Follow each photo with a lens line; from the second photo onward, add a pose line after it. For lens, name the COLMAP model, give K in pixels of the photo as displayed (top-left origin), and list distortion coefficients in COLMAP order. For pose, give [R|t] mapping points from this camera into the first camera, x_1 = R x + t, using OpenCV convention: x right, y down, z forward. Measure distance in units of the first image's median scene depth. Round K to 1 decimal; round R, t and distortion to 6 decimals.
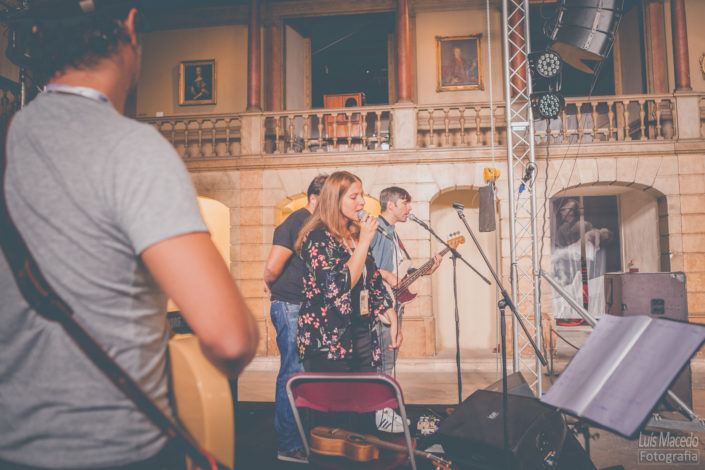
lens RADIAL K [[701.2, 0, 382.4], [0, 701.2, 212.0], [0, 0, 1]] dist [-0.086206, 0.000000]
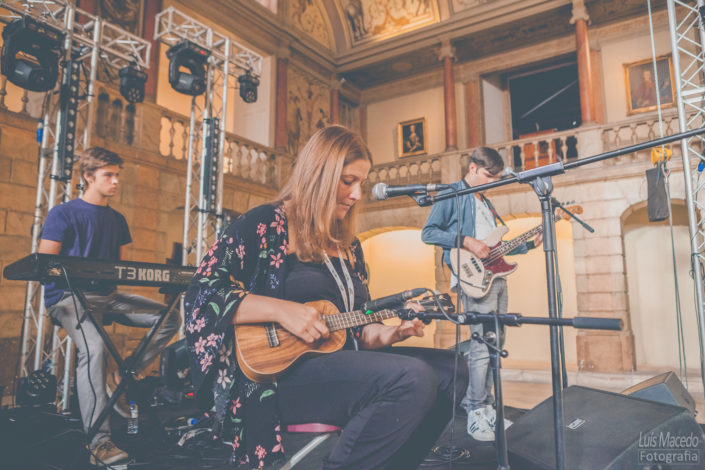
lens RADIAL K [[529.1, 0, 358.0], [0, 529.1, 235.1], [0, 0, 1]] dist [-0.052262, 0.021757]
pose [[0.893576, -0.053688, -0.445690, 0.062193], [0.028567, 0.997611, -0.062898, 0.046197], [0.448002, 0.043472, 0.892975, 0.152757]]
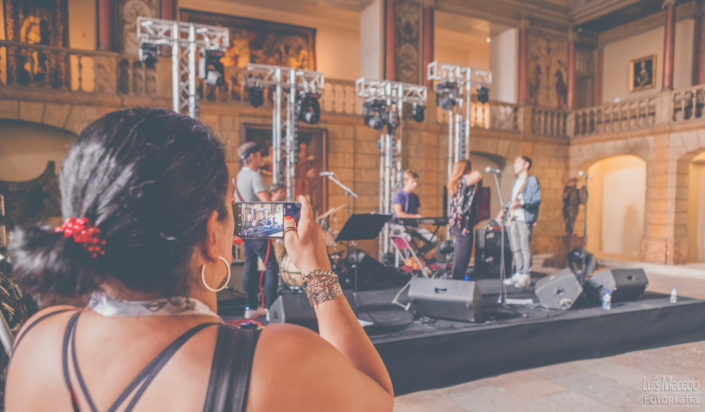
lens RADIAL K [[489.9, 0, 357.5], [0, 489.9, 237.5], [0, 0, 1]] dist [-0.051593, 0.014622]
pose [[0.529675, 0.071960, -0.845143, 0.322536], [0.058270, 0.990954, 0.120894, -0.006640], [0.846197, -0.113281, 0.520690, -0.055002]]
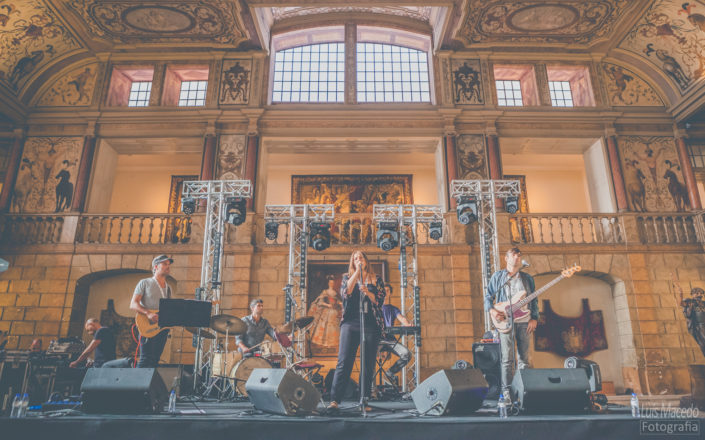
lens RADIAL K [[499.6, 0, 368.1], [0, 499.6, 200.7], [0, 0, 1]] dist [-0.038081, 0.001200]
pose [[0.135820, -0.304122, -0.942901, 0.447691], [0.092691, 0.951447, -0.293526, 0.071602], [0.986388, -0.047532, 0.157414, 0.215264]]
